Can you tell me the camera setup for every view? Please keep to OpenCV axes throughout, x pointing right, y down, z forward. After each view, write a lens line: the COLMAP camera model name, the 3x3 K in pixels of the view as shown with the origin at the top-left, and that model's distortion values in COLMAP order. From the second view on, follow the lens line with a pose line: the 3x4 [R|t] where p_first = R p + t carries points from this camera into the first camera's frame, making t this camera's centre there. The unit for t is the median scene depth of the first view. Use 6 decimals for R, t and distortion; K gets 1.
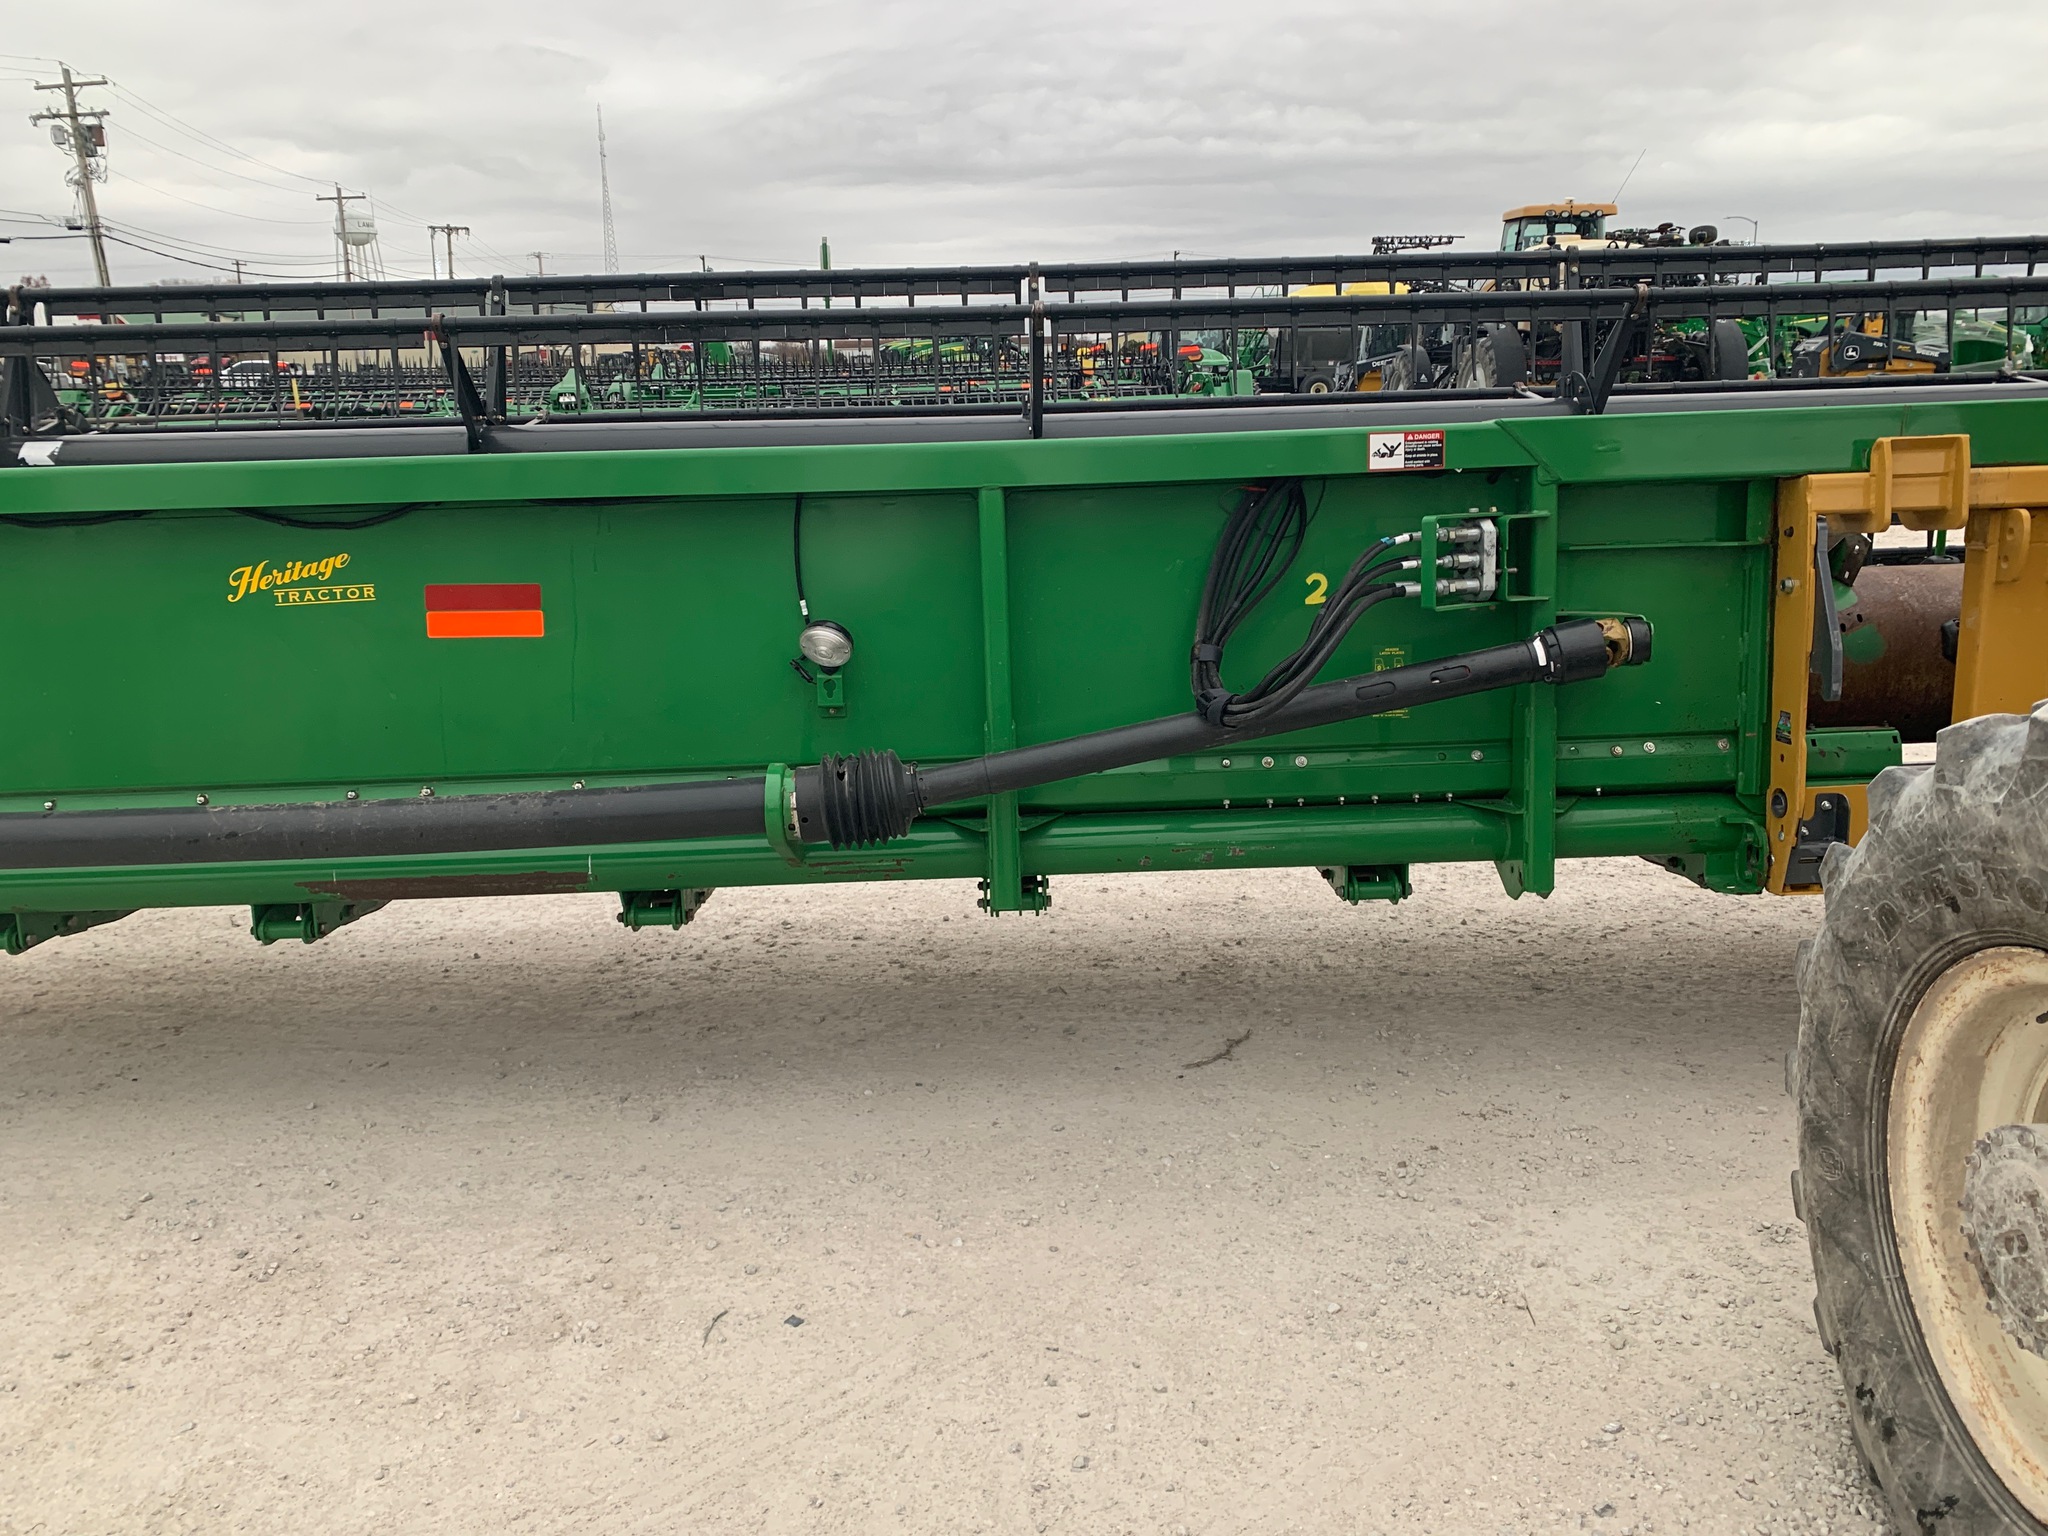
lens RADIAL K [[1586.1, 0, 1017.7], [0, 1586.1, 749.2], [0, 0, 1]] dist [0.038241, -0.043447]
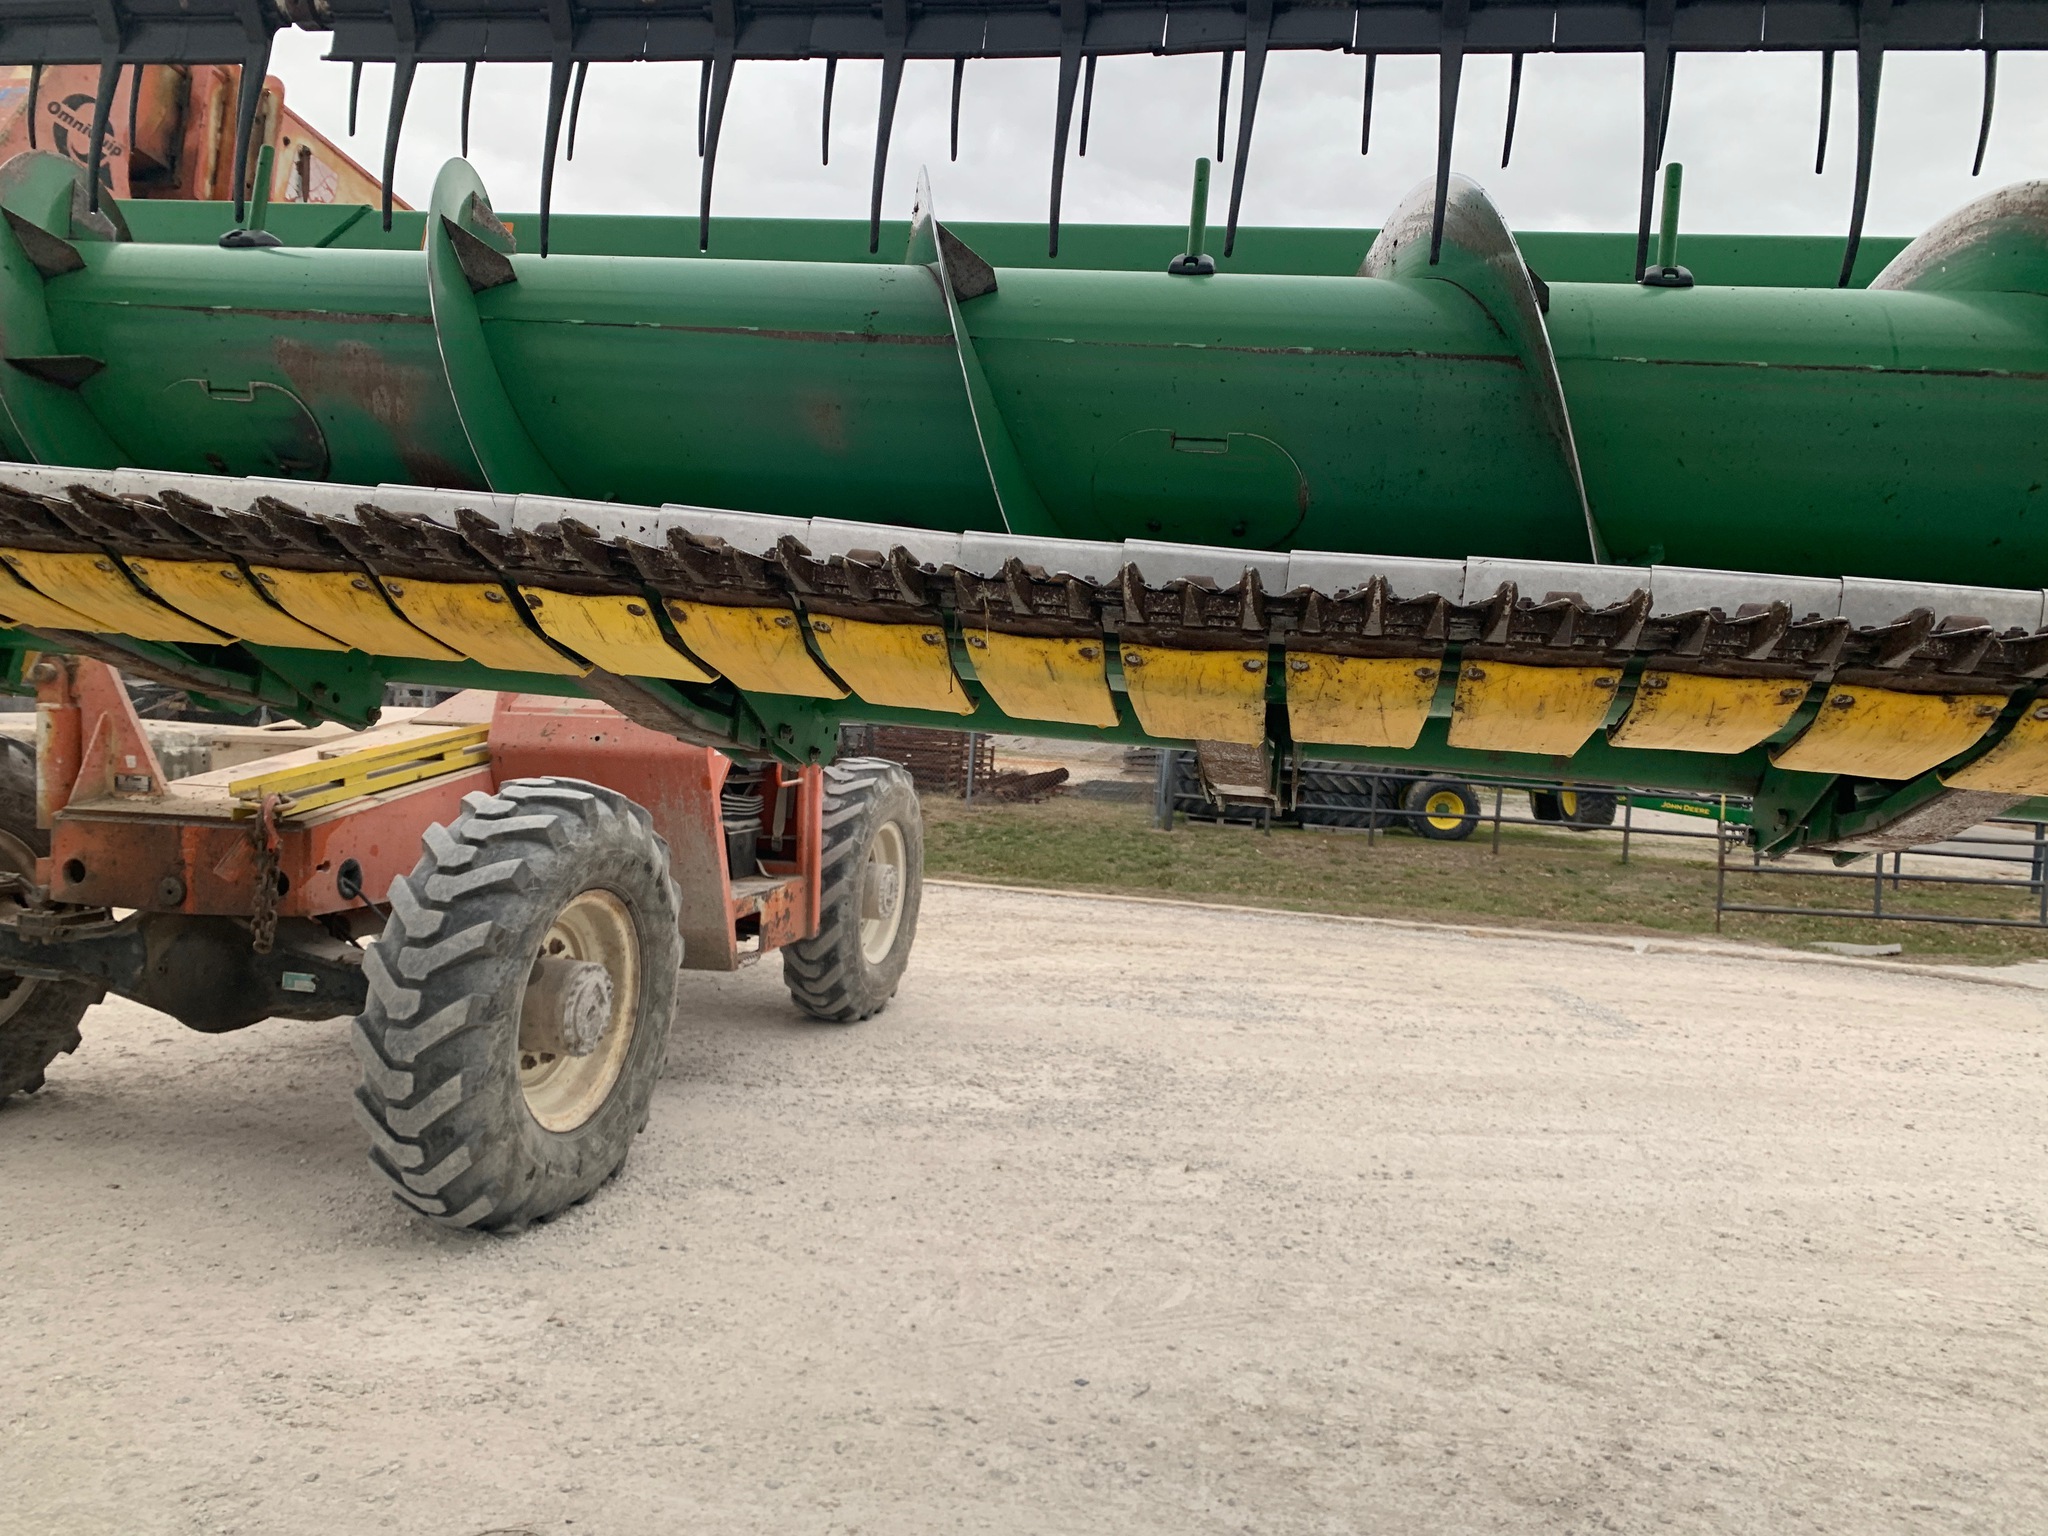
lens RADIAL K [[1586.1, 0, 998.9], [0, 1586.1, 772.0], [0, 0, 1]] dist [0.038241, -0.043447]
pose [[-0.973950, -0.051467, 0.220845, -0.286380], [0.007260, 0.966327, 0.257214, -0.389247], [-0.226647, 0.252117, -0.940781, 1.804156]]
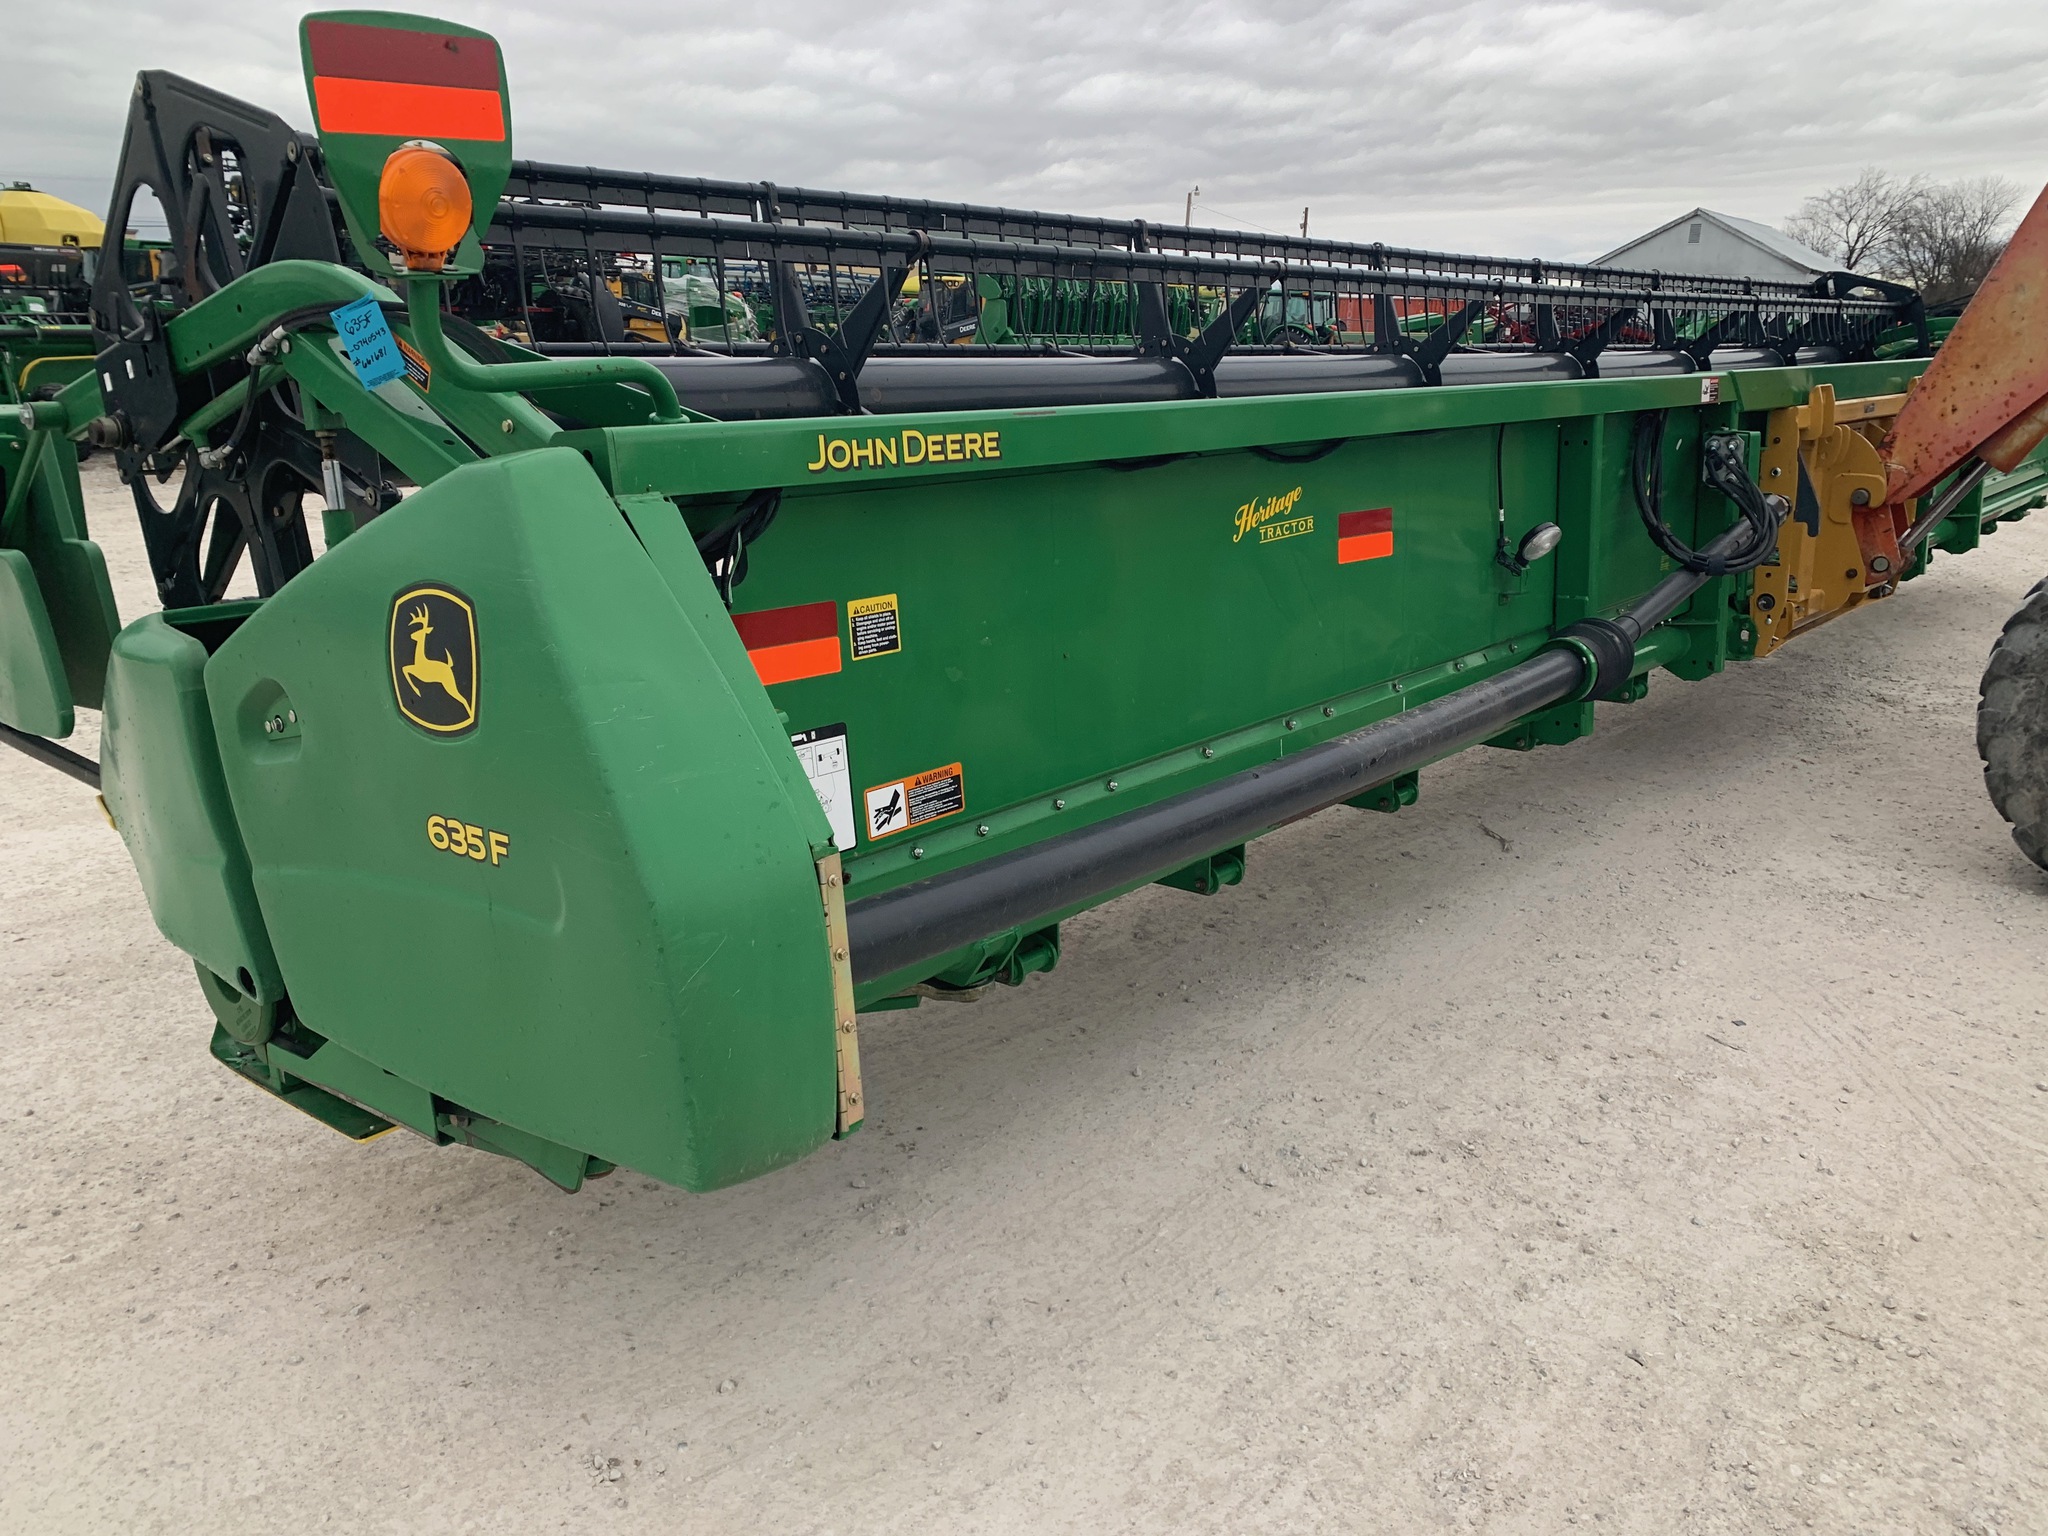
lens RADIAL K [[1586.1, 0, 1093.8], [0, 1586.1, 754.0], [0, 0, 1]] dist [0.038241, -0.043447]
pose [[0.643769, -0.163176, 0.747620, -1.276755], [0.133143, 0.985983, 0.100553, -0.072886], [-0.753548, 0.034808, 0.656471, 0.432445]]
